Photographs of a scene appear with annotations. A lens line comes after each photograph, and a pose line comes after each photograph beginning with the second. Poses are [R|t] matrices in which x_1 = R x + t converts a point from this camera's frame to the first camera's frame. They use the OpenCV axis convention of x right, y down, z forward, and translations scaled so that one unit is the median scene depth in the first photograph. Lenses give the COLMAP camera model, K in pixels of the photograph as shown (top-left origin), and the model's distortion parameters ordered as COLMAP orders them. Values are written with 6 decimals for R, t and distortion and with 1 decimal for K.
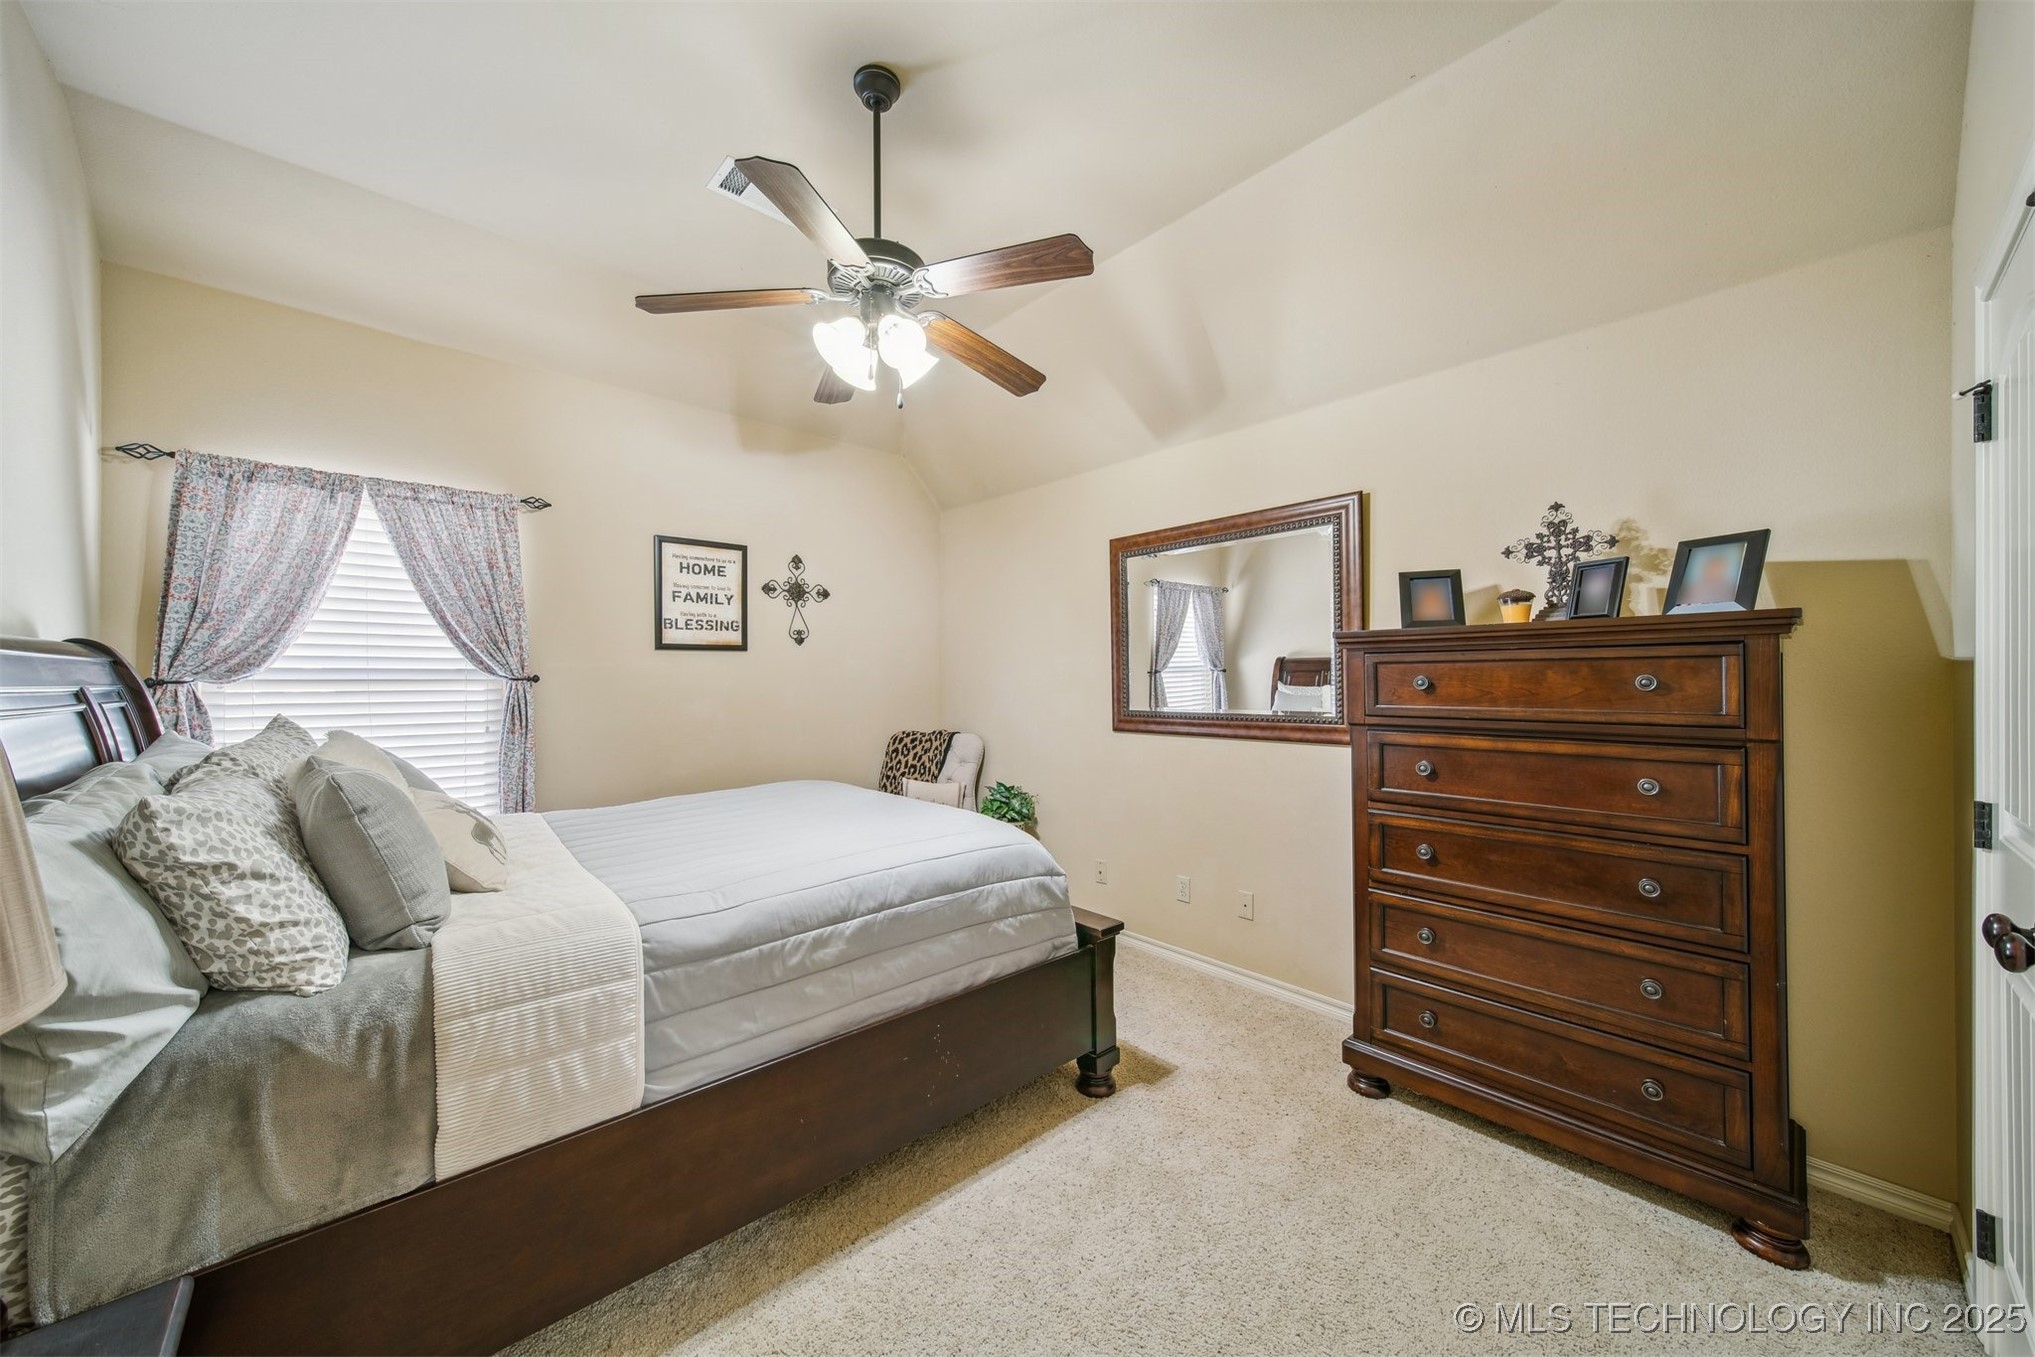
lens RADIAL K [[722.4, 0, 1015.8], [0, 722.4, 674.1], [0, 0, 1]] dist [0.007387, -0.001150]
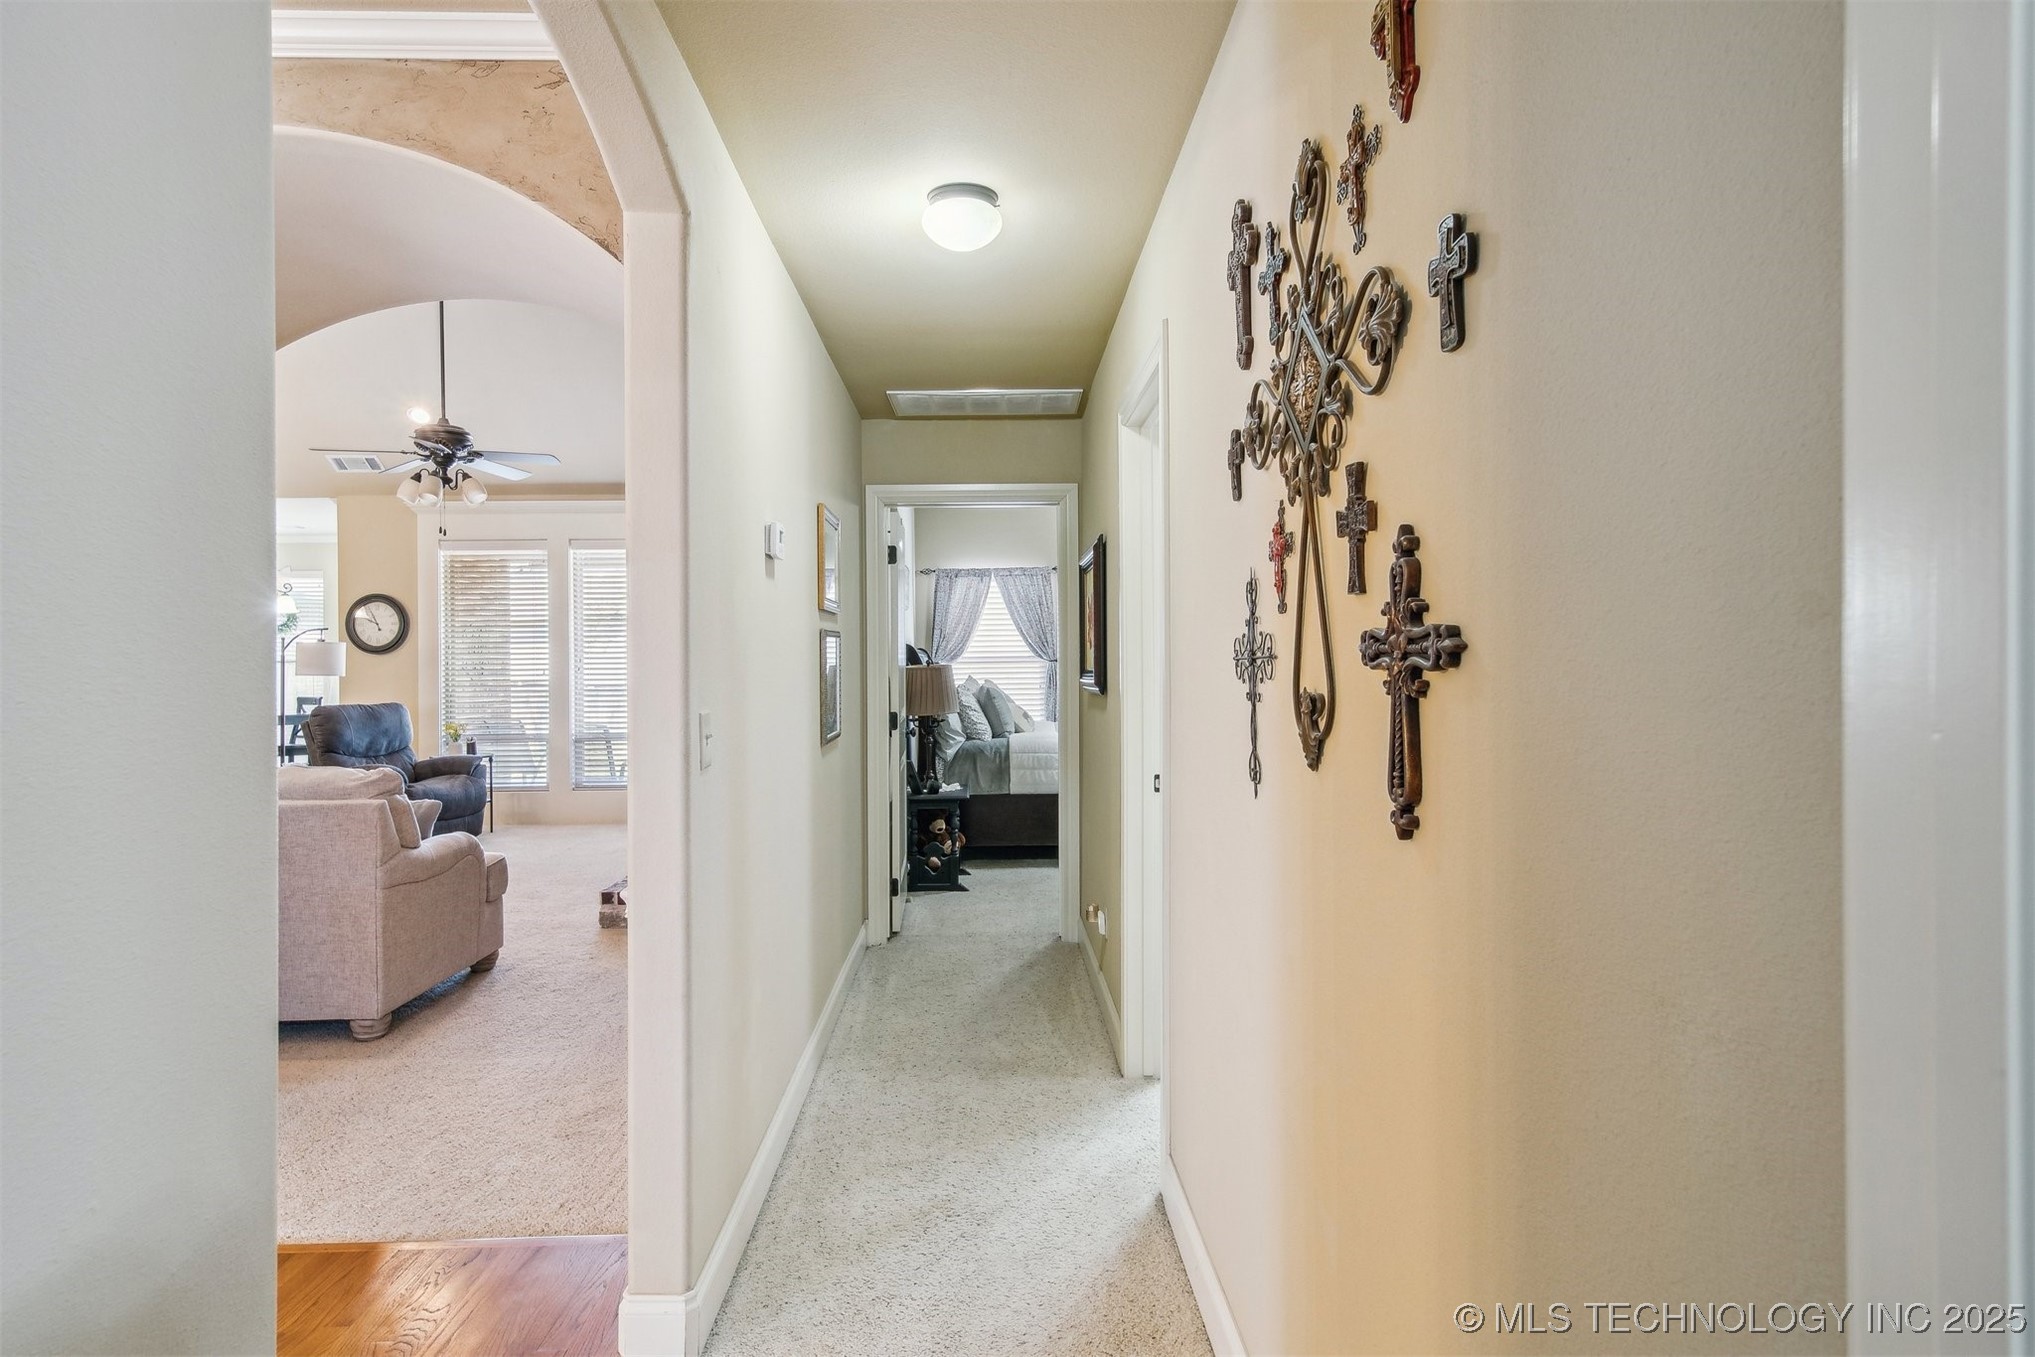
lens RADIAL K [[1115.8, 0, 1008.3], [0, 1115.8, 671.0], [0, 0, 1]] dist [0.018592, 0.003002]
pose [[0.753916, -0.001176, -0.656970, 2.214314], [0.013423, 0.999817, 0.013615, -0.016247], [0.656834, -0.019083, 0.753794, -2.478468]]
